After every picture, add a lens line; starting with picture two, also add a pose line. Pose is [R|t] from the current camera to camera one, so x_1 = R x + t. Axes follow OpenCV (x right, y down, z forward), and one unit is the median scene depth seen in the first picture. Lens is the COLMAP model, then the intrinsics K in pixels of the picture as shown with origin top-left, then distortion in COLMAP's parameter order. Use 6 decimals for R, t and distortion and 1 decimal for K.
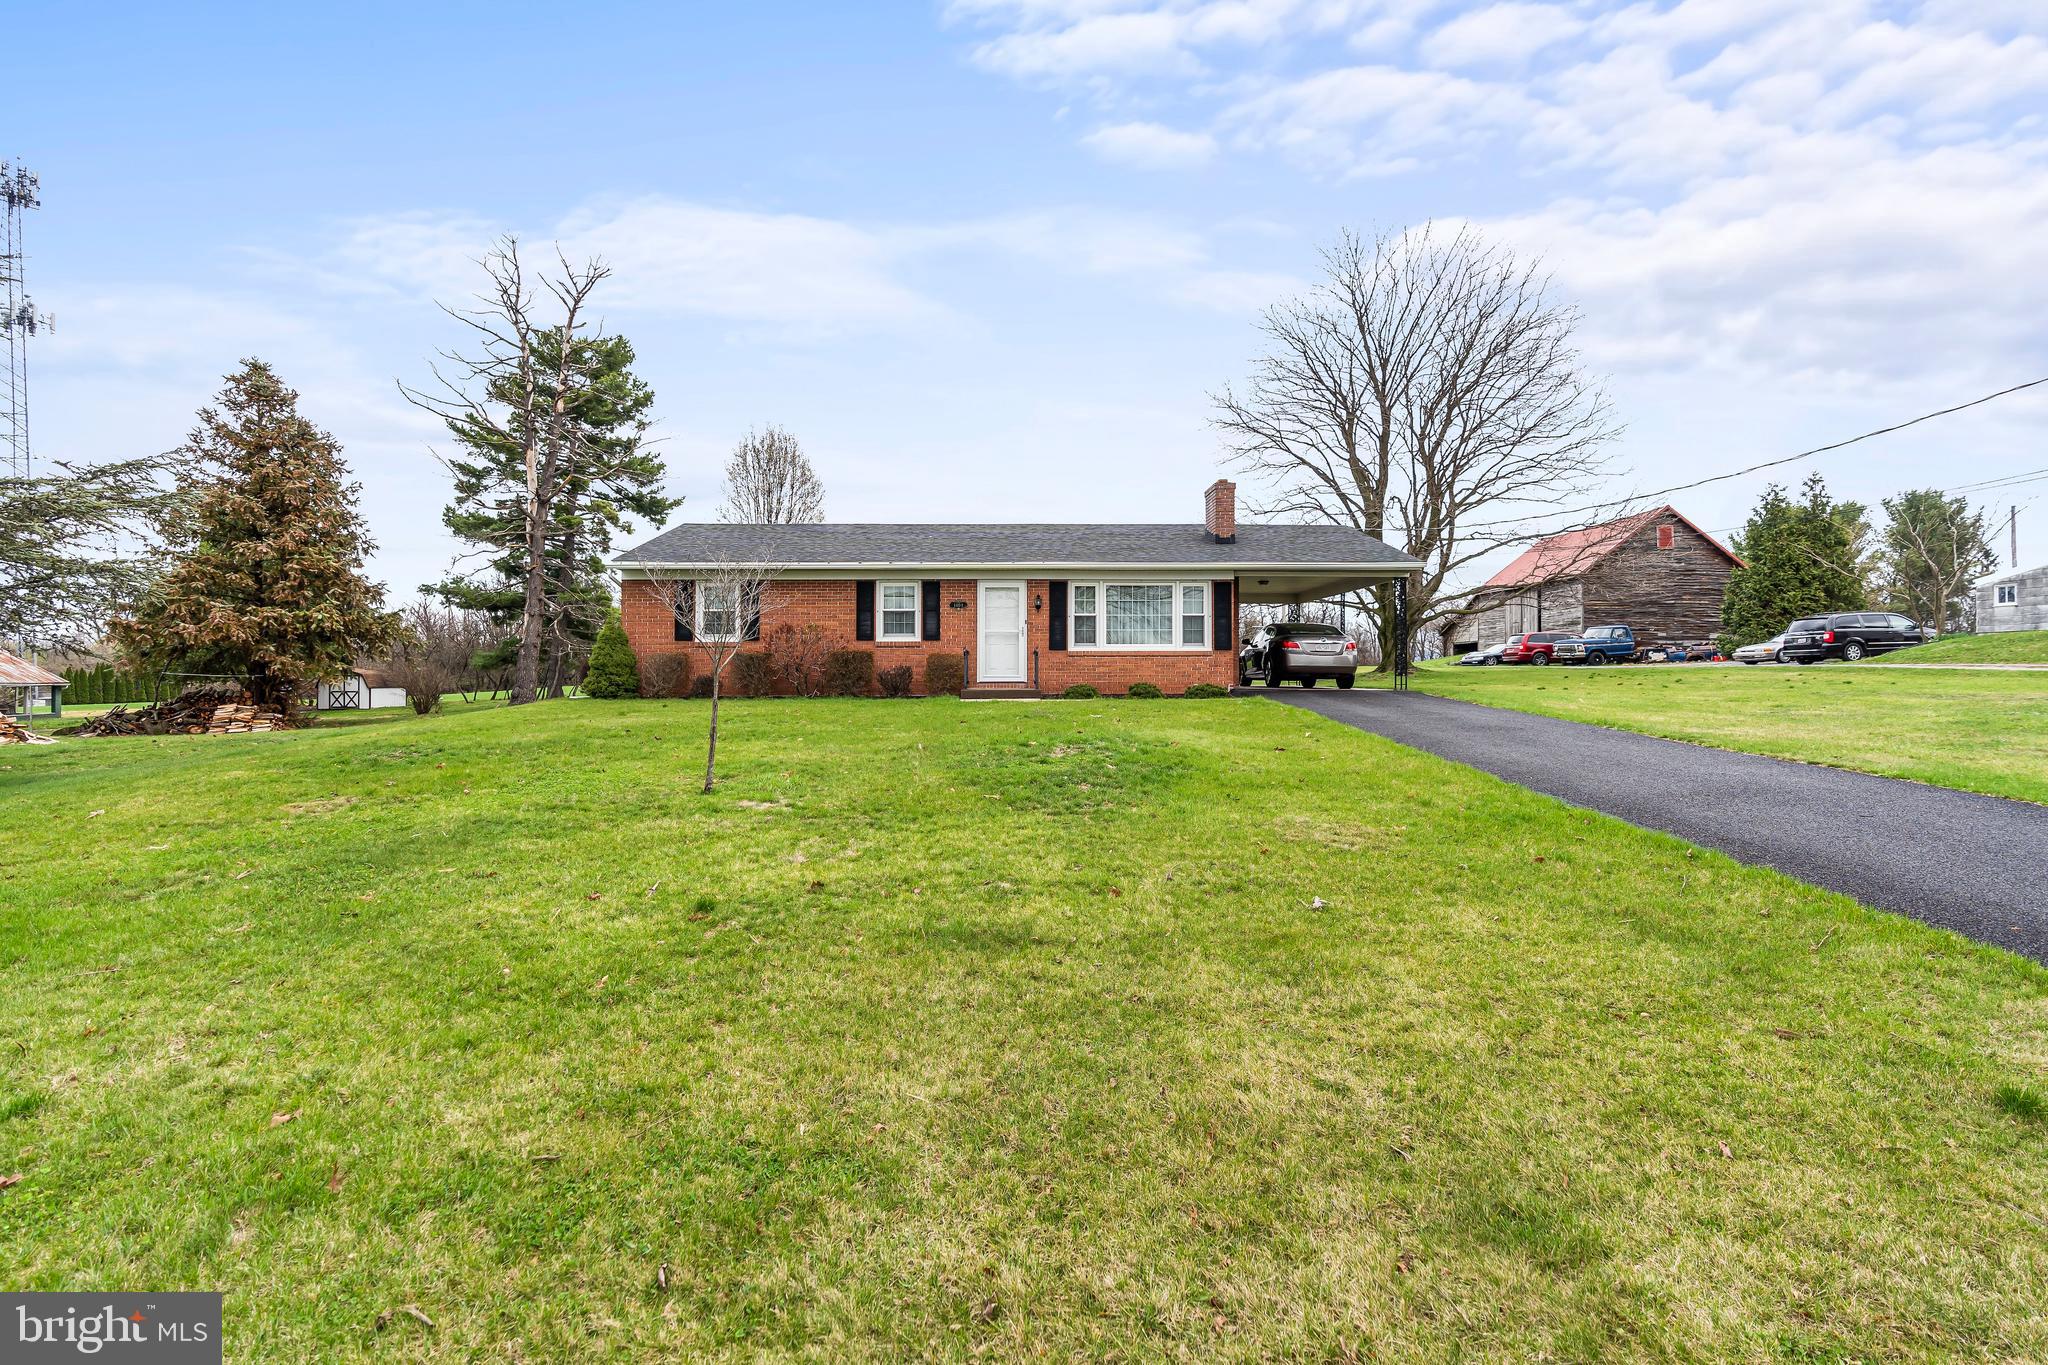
lens RADIAL K [[943.8, 0, 1010.5], [0, 943.8, 678.9], [0, 0, 1]] dist [-0.003102, 0.001011]
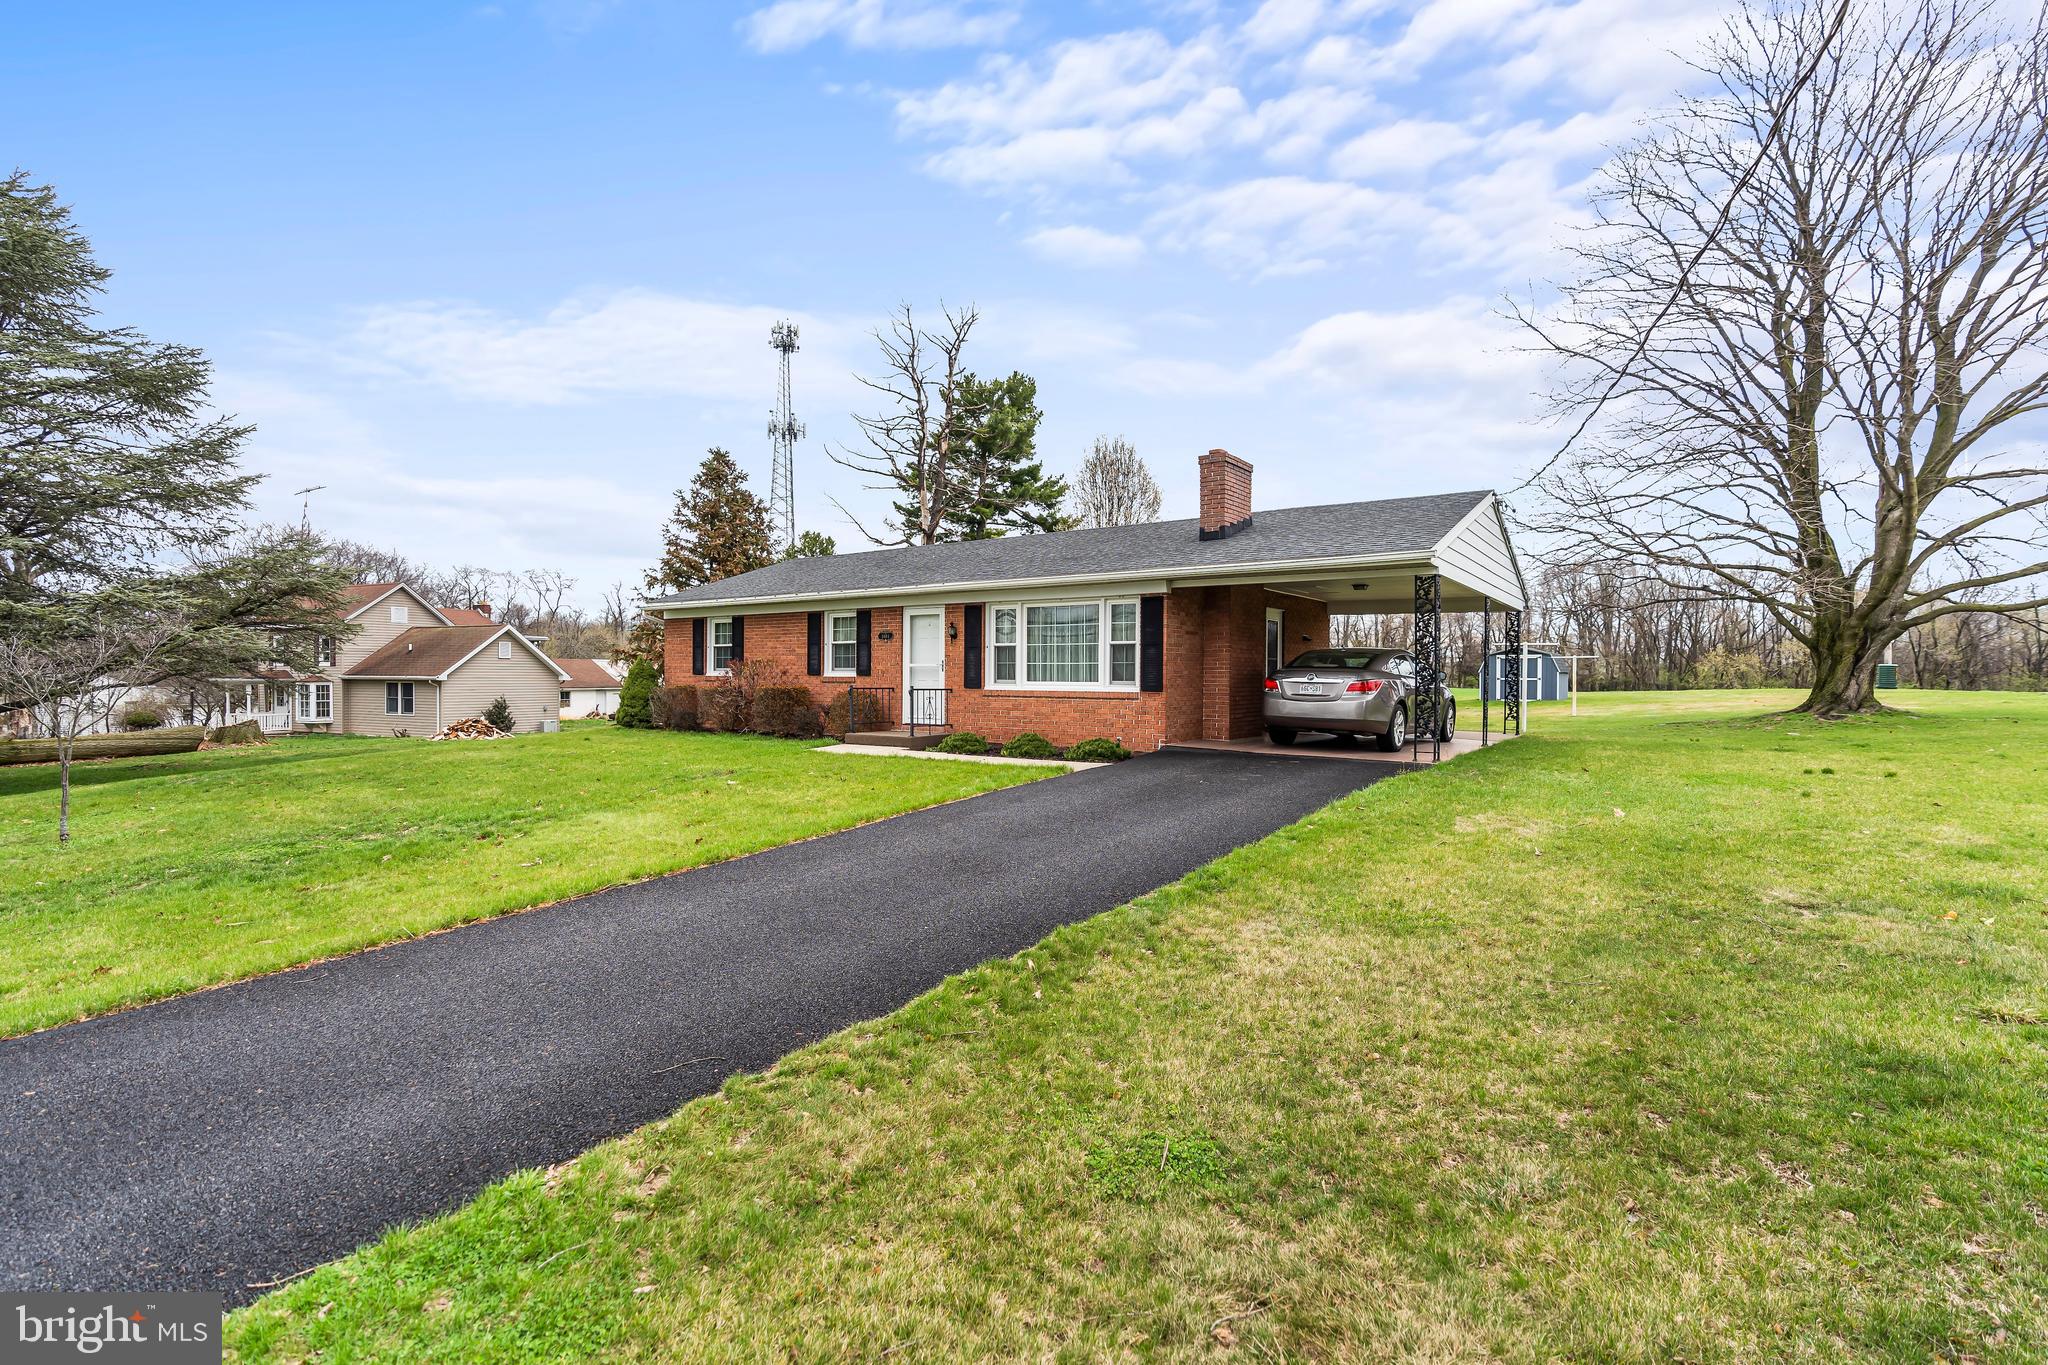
lens RADIAL K [[943.8, 0, 1019.5], [0, 943.8, 674.4], [0, 0, 1]] dist [-0.003102, 0.001011]
pose [[0.792074, 0.005651, -0.610399, 0.584583], [-0.009248, 0.999953, -0.002743, -0.040700], [0.610355, 0.007817, 0.792089, 0.370280]]
